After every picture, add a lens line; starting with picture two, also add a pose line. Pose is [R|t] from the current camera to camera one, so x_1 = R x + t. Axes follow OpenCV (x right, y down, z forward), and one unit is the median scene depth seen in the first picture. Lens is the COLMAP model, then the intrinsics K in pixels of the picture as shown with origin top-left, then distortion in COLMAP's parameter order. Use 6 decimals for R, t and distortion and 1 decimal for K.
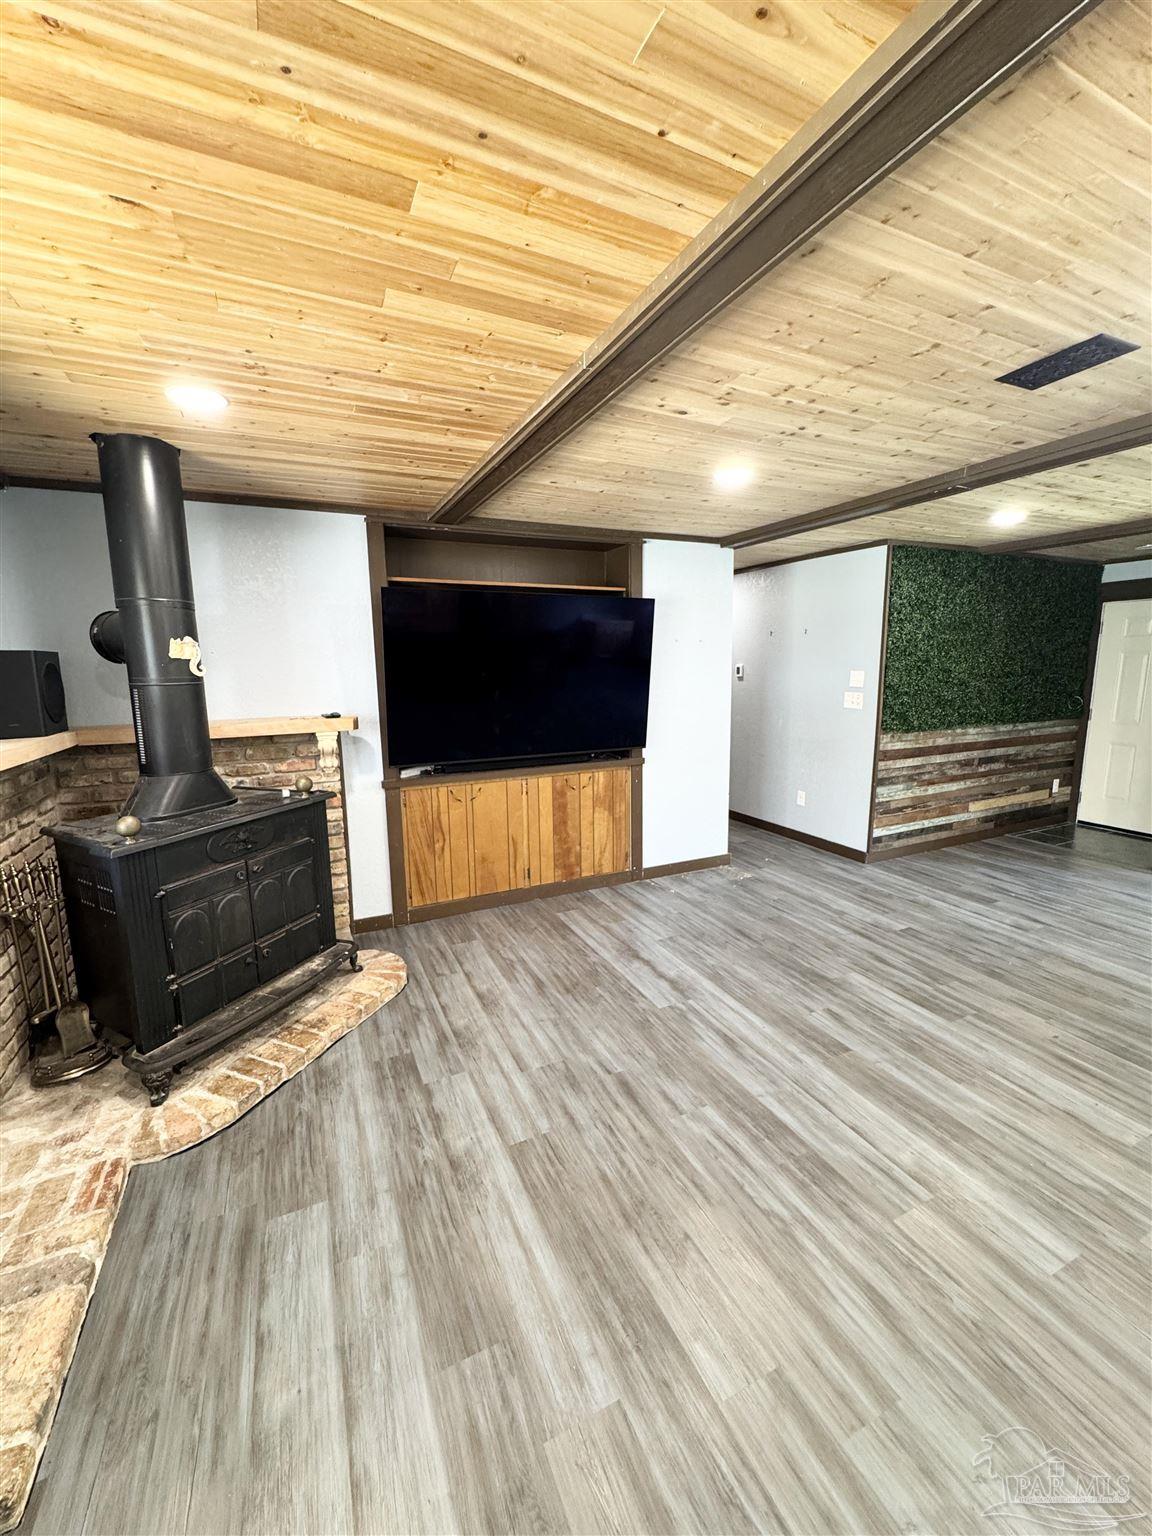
lens RADIAL K [[619.6, 0, 577.8], [0, 619.6, 766.3], [0, 0, 1]] dist [-0.002650, -0.000529]
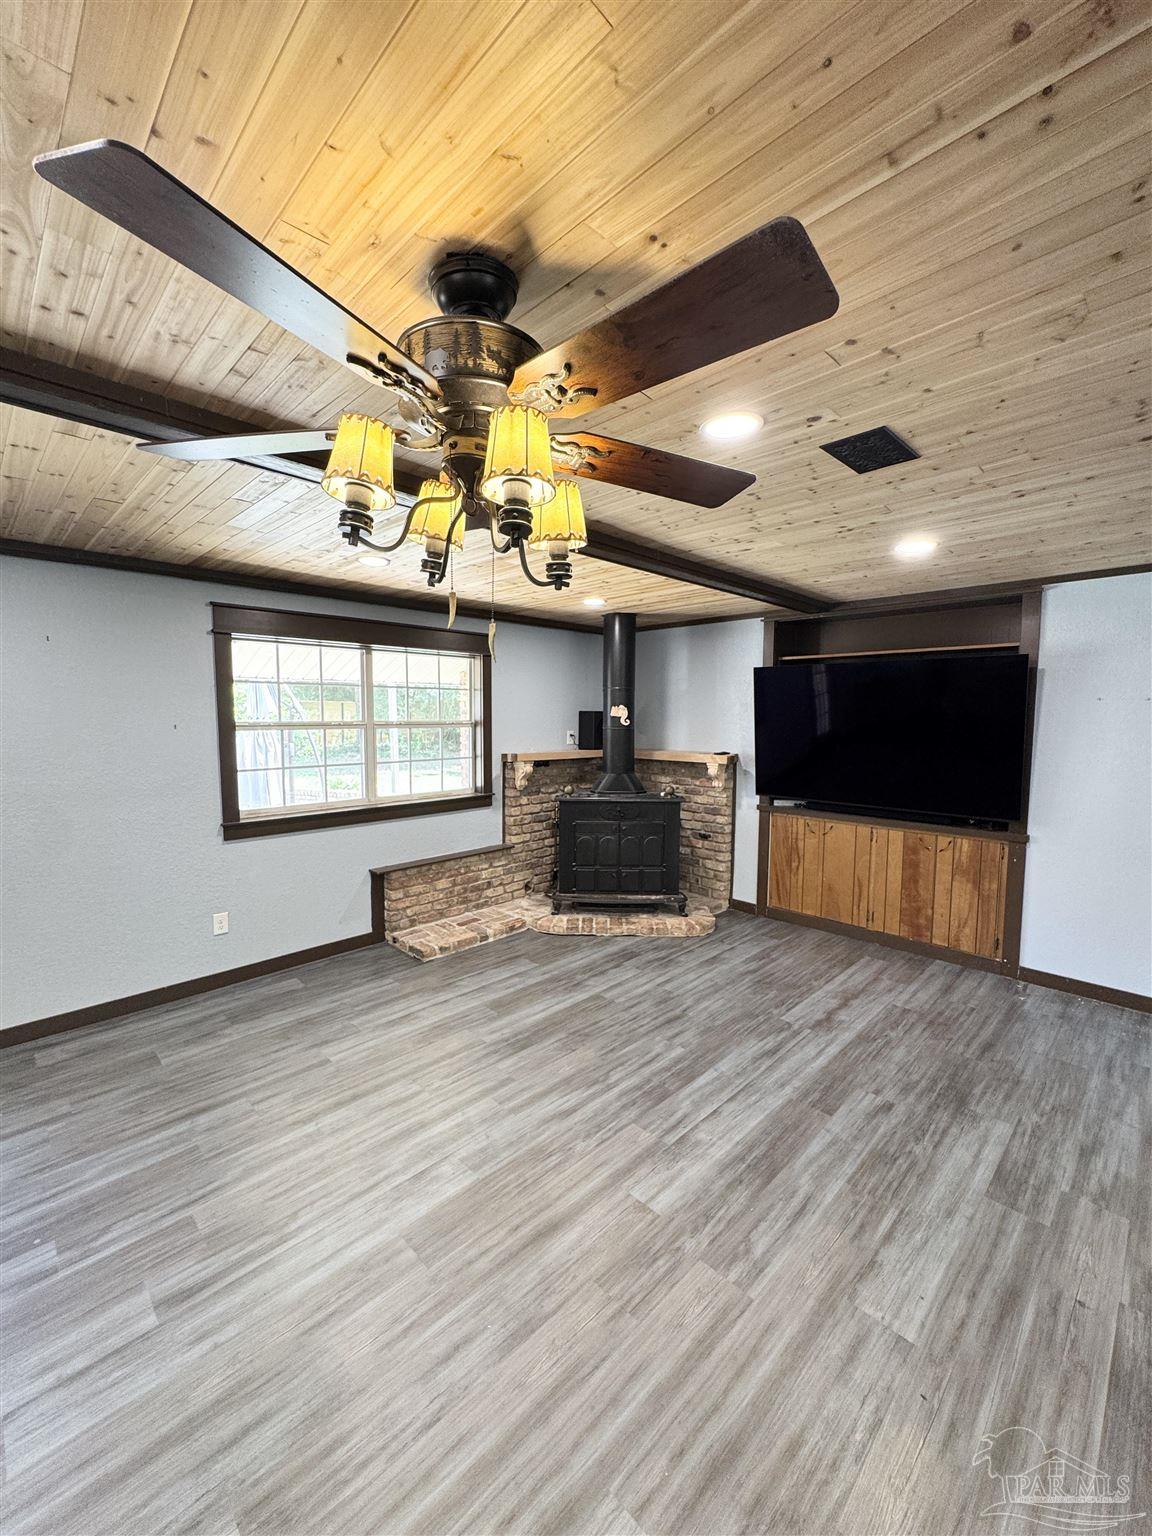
lens RADIAL K [[619.6, 0, 571.9], [0, 619.6, 765.8], [0, 0, 1]] dist [-0.002650, -0.000529]
pose [[0.333811, 0.093826, -0.937959, 0.959355], [-0.160617, 0.986145, 0.041484, -0.059379], [0.928855, 0.136804, 0.344256, 0.152260]]
